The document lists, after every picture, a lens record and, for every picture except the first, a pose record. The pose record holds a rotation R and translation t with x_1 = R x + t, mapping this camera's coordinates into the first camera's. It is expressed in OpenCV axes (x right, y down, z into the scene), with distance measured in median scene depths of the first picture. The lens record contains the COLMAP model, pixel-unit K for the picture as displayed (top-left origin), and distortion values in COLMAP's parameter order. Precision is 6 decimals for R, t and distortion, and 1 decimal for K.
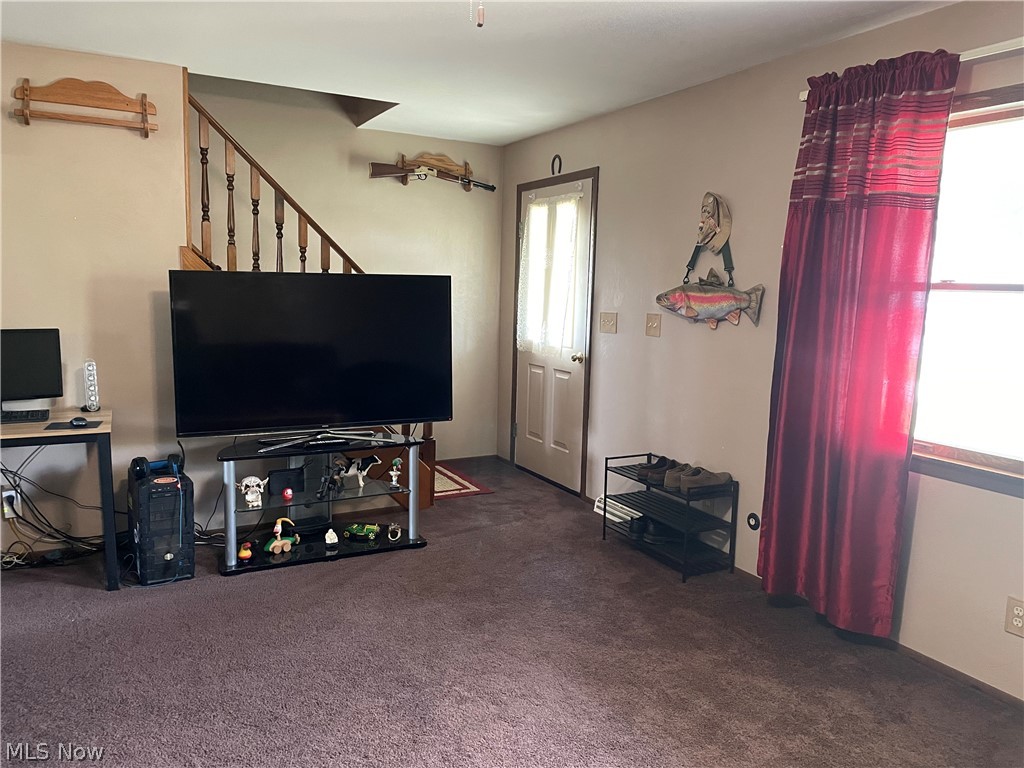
lens RADIAL K [[773.2, 0, 512.7], [0, 773.2, 382.1], [0, 0, 1]] dist [0.008207, -0.002753]
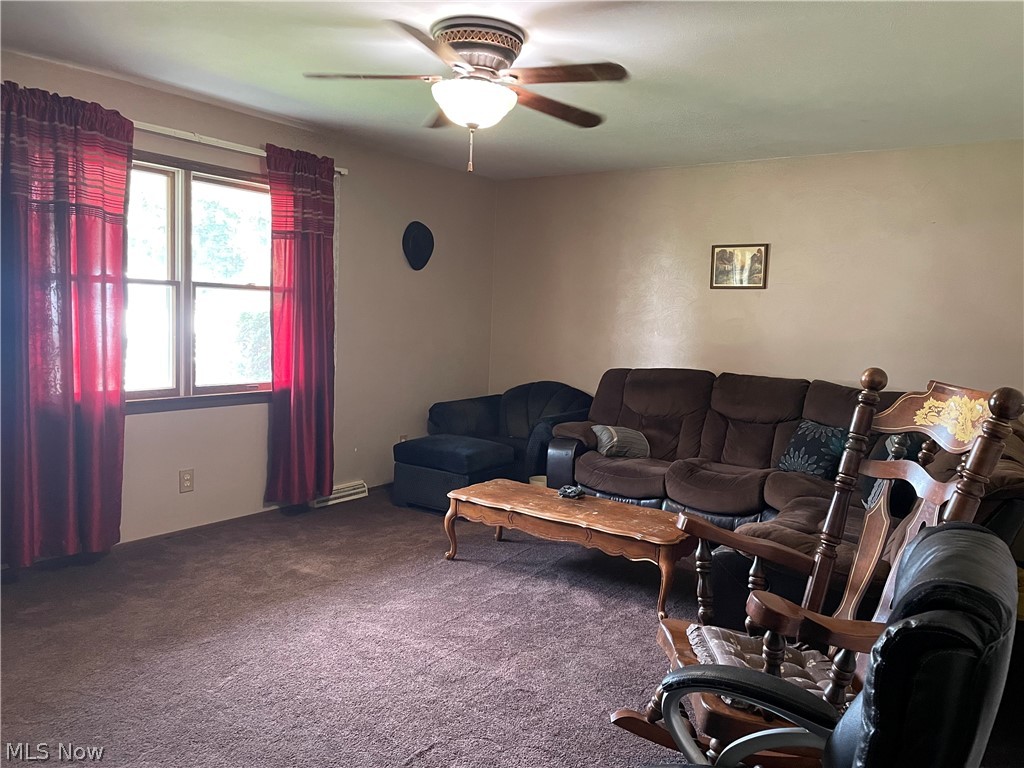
lens RADIAL K [[773.2, 0, 512.6], [0, 773.2, 385.5], [0, 0, 1]] dist [0.008207, -0.002753]
pose [[-0.435693, -0.124221, 0.891482, -1.012264], [0.063464, 0.983726, 0.168091, -0.123414], [-0.897855, 0.129813, -0.420719, 0.959194]]
